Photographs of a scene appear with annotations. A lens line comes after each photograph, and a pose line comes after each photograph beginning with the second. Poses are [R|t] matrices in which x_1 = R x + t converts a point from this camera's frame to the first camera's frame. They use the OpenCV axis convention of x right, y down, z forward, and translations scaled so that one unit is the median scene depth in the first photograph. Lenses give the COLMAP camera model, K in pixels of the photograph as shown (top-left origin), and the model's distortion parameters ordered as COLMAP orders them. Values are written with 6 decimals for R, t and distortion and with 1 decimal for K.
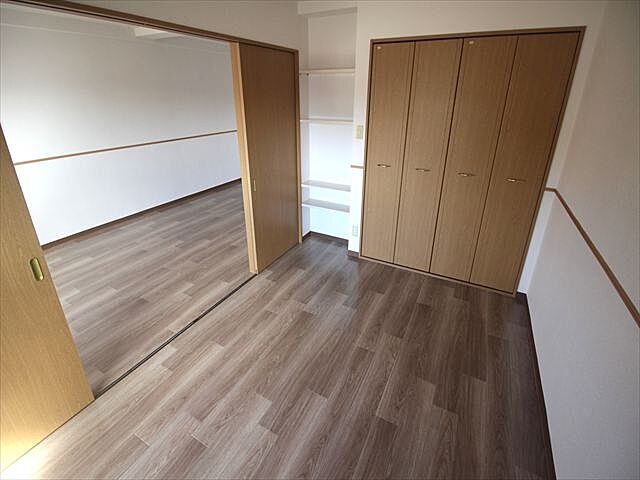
lens RADIAL K [[343.2, 0, 320.0], [0, 343.2, 240.0], [0, 0, 1]] dist [0.000714, 0.000109]
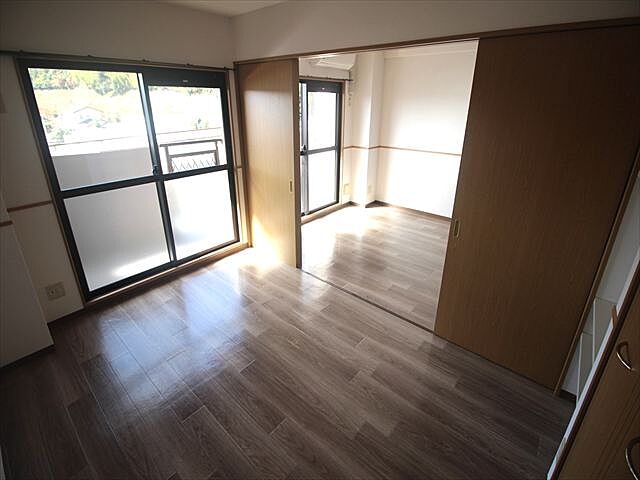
lens RADIAL K [[266.9, 0, 320.6], [0, 266.9, 257.1], [0, 0, 1]] dist [-0.001040, -0.000163]
pose [[-0.250693, 0.486615, -0.836875, 0.373647], [-0.387561, 0.741730, 0.547388, -0.316223], [0.887102, 0.461566, 0.002647, 0.742449]]
